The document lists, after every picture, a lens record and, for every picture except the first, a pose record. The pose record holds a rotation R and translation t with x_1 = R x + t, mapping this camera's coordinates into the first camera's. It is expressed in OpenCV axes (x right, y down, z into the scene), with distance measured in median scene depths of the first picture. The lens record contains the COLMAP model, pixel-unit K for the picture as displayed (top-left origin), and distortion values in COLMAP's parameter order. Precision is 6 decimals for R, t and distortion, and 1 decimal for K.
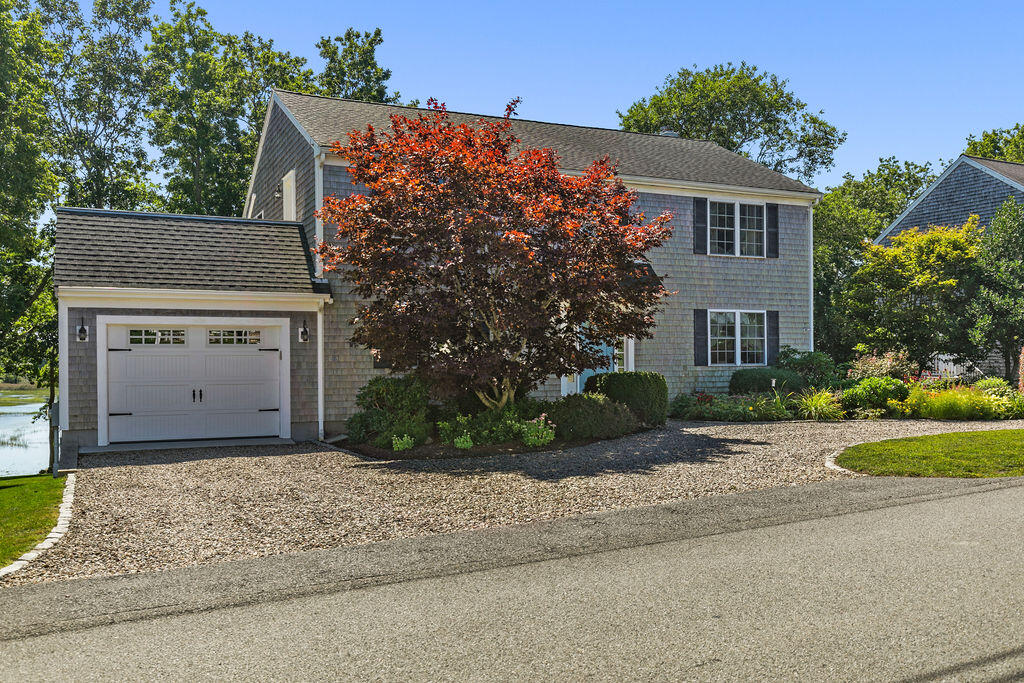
lens RADIAL K [[970.2, 0, 512.0], [0, 970.2, 341.5], [0, 0, 1]] dist [0.005443, 0.000669]
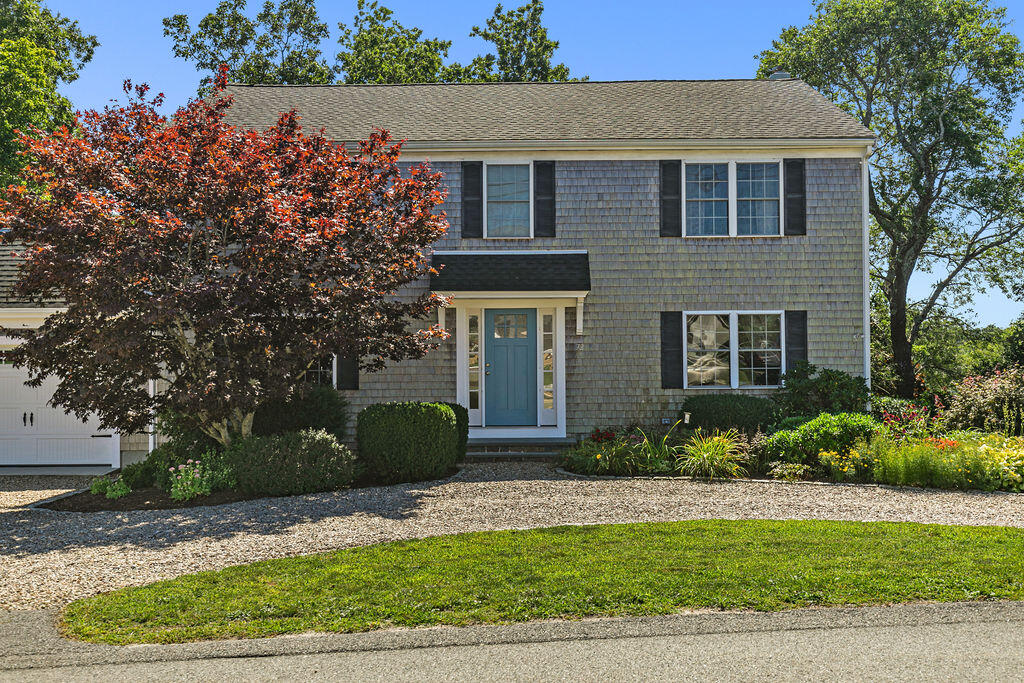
lens RADIAL K [[1012.8, 0, 512.0], [0, 1012.8, 341.5], [0, 0, 1]] dist [-0.002645, 0.000026]
pose [[0.897023, -0.007944, -0.441913, 0.417001], [0.011044, 0.999929, 0.004444, -0.015002], [0.441847, -0.008867, 0.897047, 0.252949]]
